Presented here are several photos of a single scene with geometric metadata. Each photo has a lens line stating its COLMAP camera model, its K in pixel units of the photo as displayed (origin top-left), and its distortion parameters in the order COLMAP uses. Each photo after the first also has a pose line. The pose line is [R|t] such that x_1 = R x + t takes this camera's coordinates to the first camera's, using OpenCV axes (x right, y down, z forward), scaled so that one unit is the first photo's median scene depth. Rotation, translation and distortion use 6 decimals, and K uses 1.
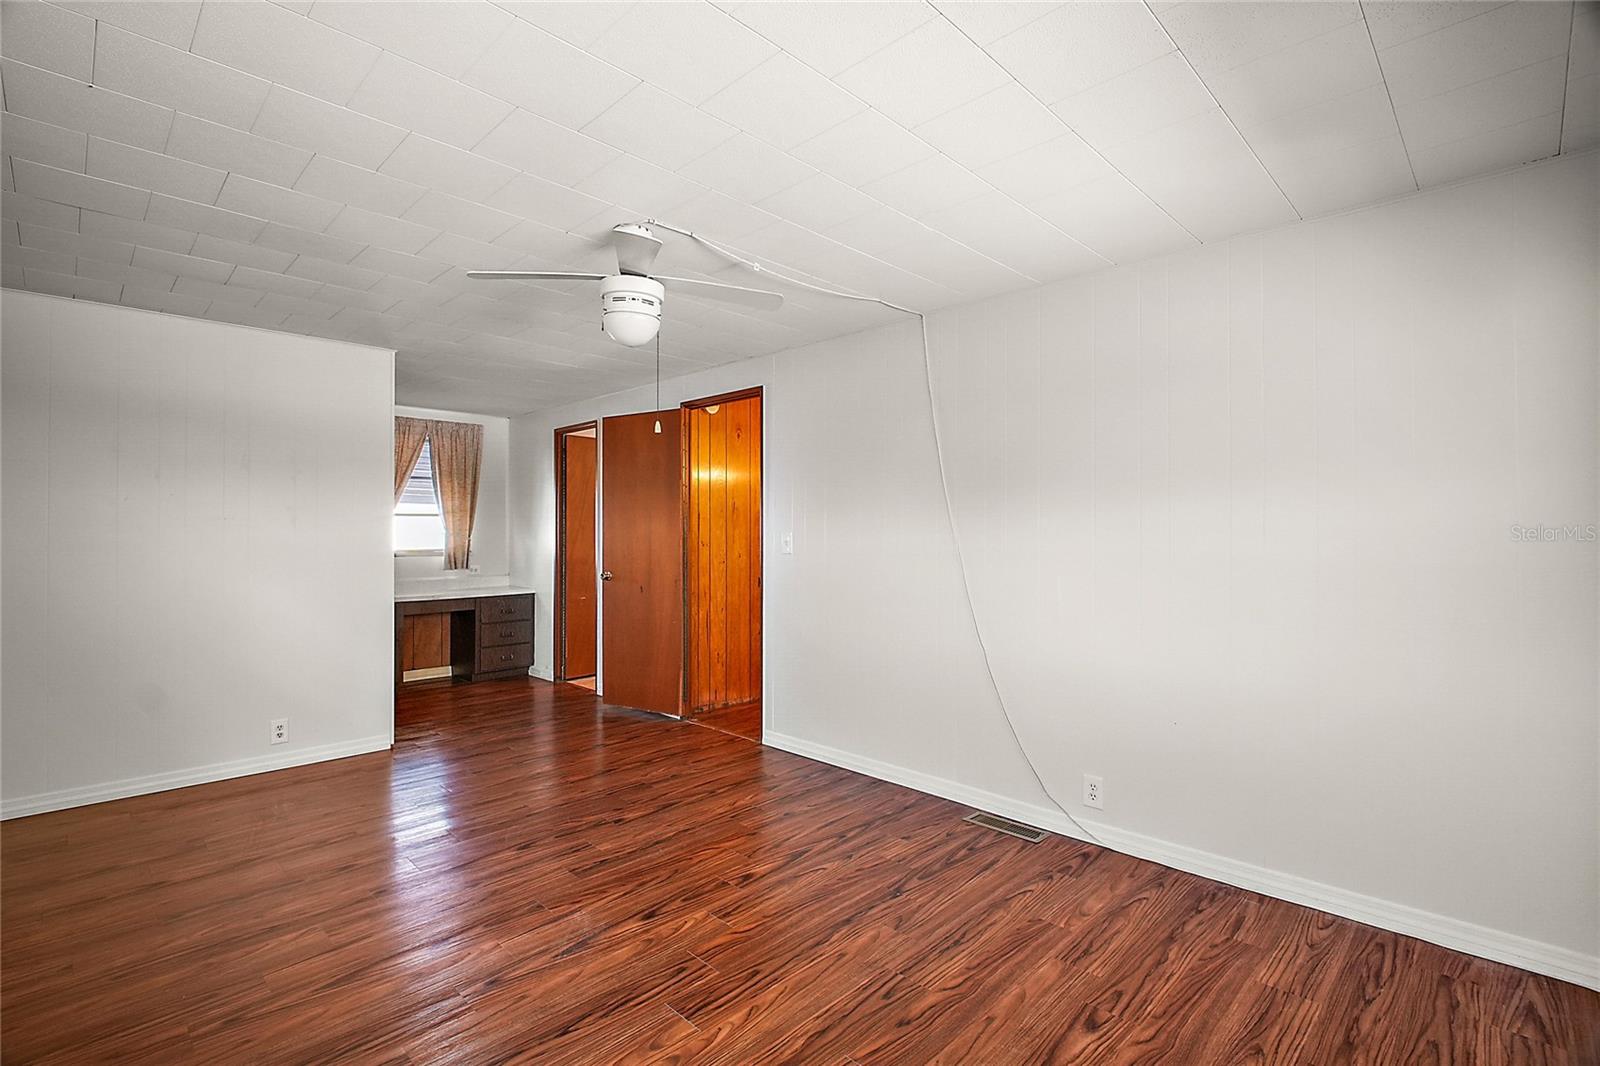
lens RADIAL K [[738.7, 0, 800.0], [0, 738.7, 533.0], [0, 0, 1]] dist [0.001376, 0.000119]
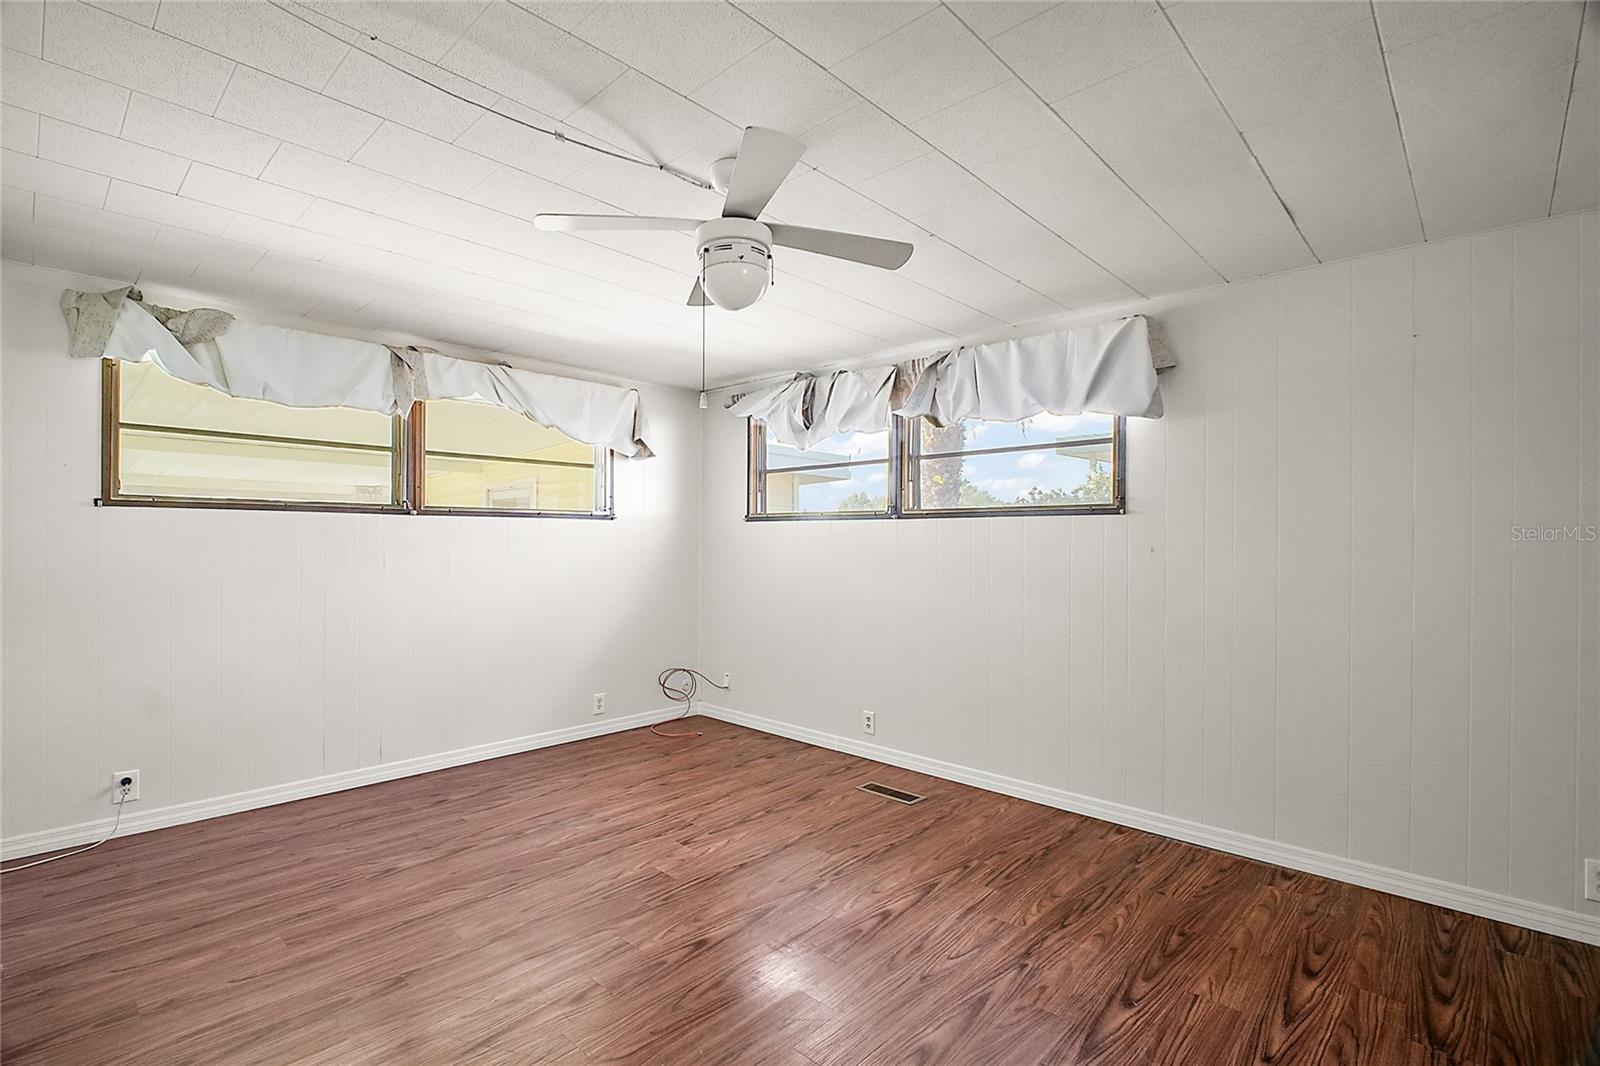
lens RADIAL K [[738.7, 0, 800.0], [0, 738.7, 533.0], [0, 0, 1]] dist [0.001376, 0.000119]
pose [[-0.999635, -0.004765, -0.026594, -0.325460], [-0.004344, 0.999864, -0.015881, 0.004825], [0.026666, -0.015760, -0.999520, 2.100838]]
